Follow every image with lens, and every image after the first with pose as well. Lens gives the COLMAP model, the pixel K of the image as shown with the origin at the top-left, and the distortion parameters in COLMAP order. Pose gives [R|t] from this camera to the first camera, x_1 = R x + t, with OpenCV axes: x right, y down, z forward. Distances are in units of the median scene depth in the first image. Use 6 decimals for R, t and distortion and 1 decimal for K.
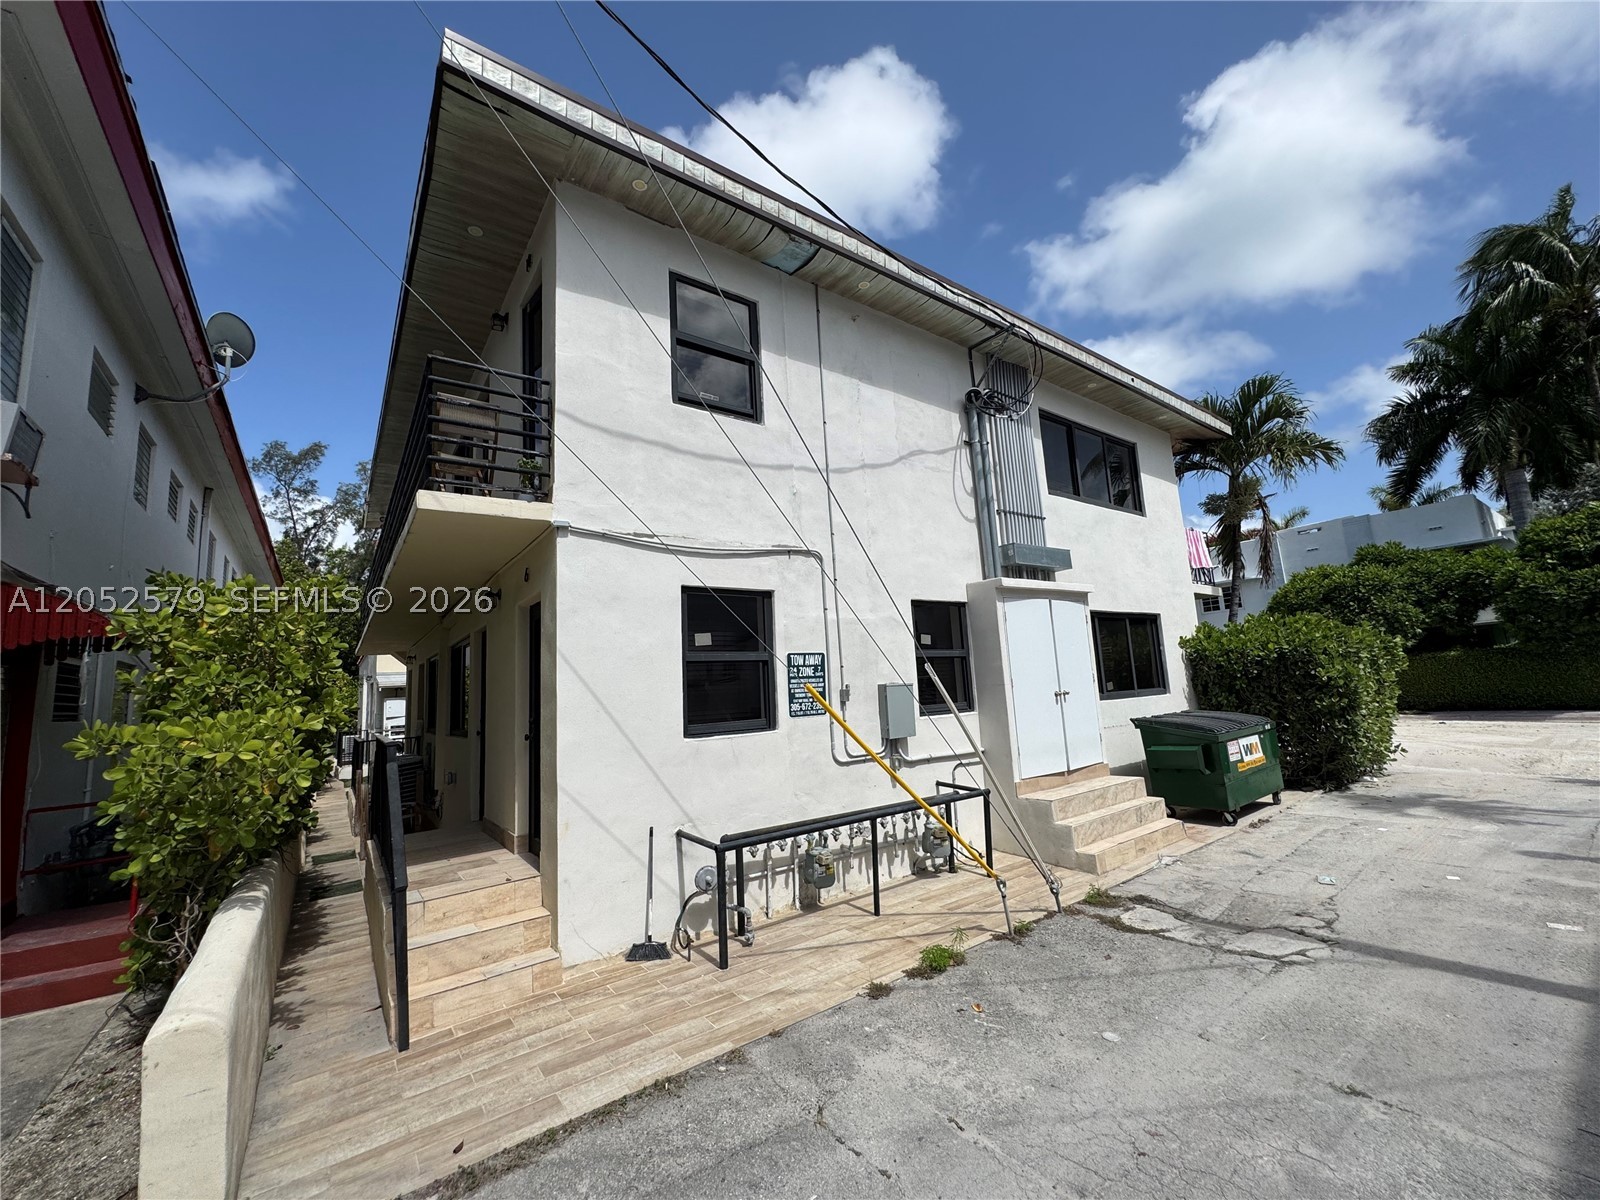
lens RADIAL K [[643.8, 0, 802.0], [0, 643.8, 601.0], [0, 0, 1]] dist [-0.003921, 0.000348]
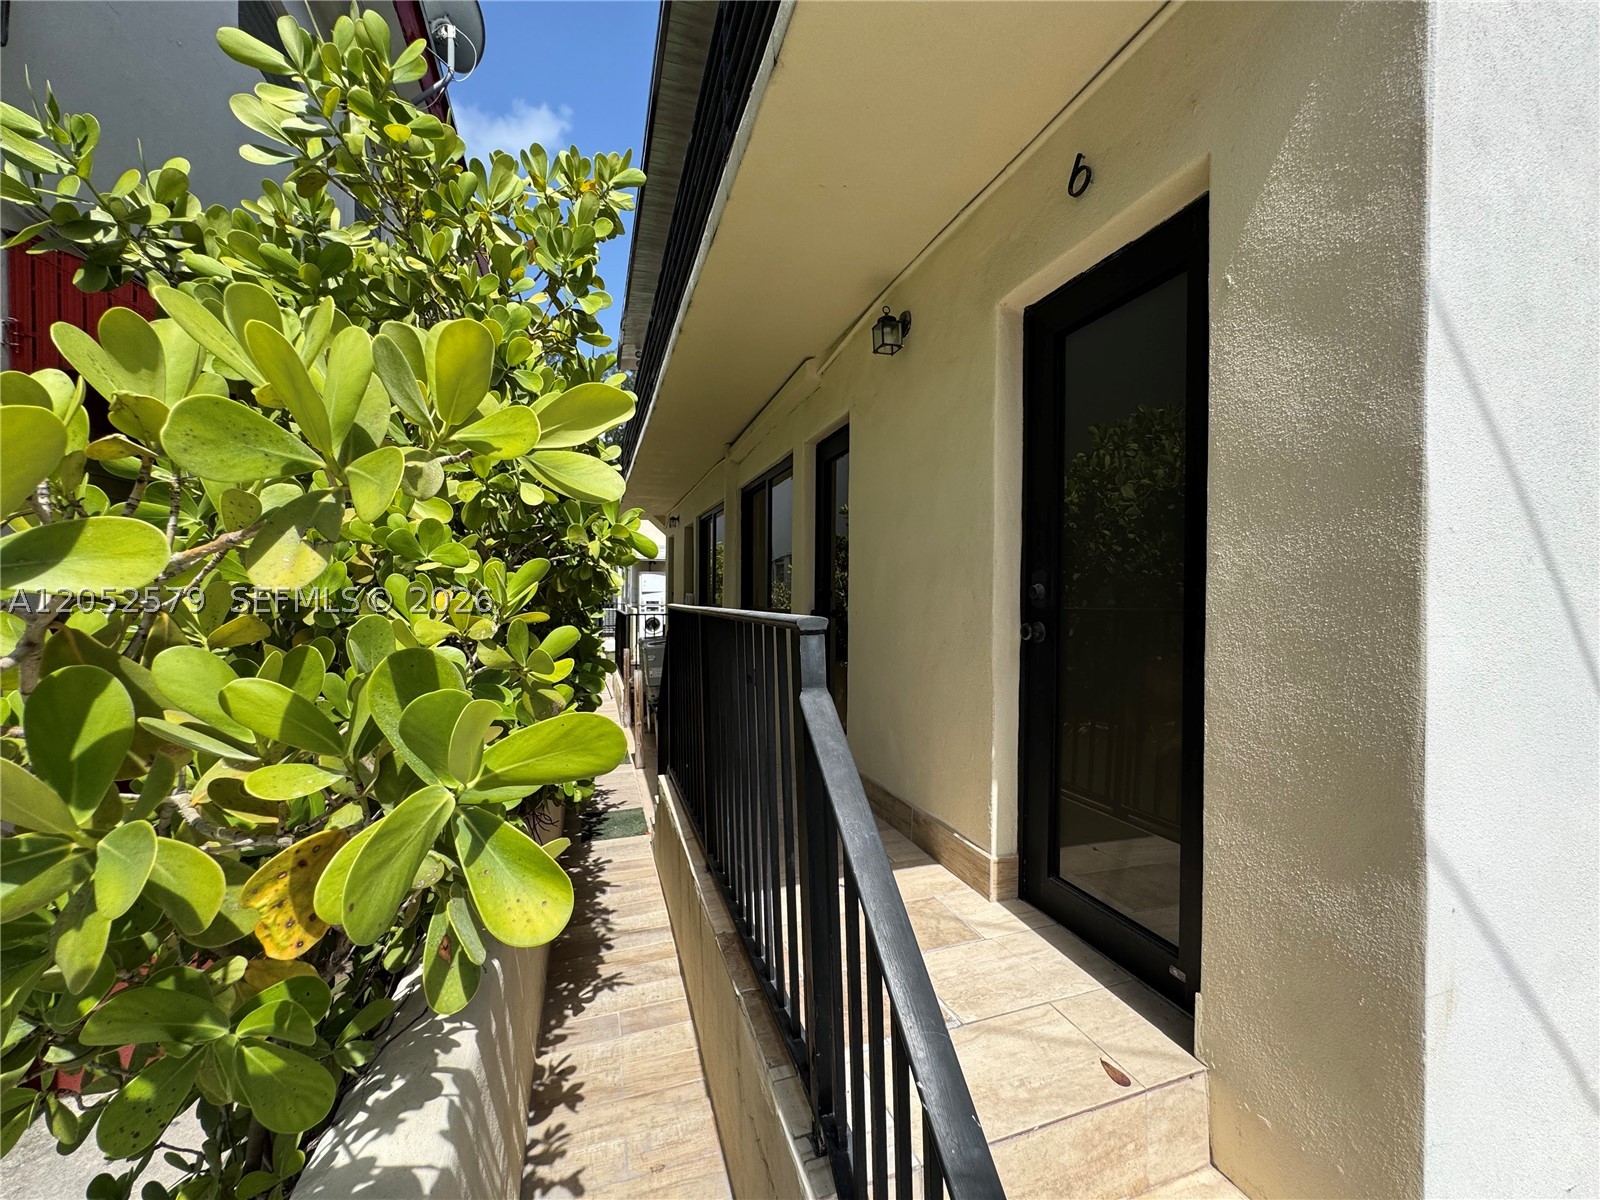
lens RADIAL K [[643.8, 0, 802.0], [0, 643.8, 601.0], [0, 0, 1]] dist [-0.003921, 0.000348]
pose [[0.951028, 0.066251, -0.301923, -0.447235], [-0.018738, 0.987321, 0.157626, 0.133714], [0.308537, -0.144249, 0.940211, 0.587844]]
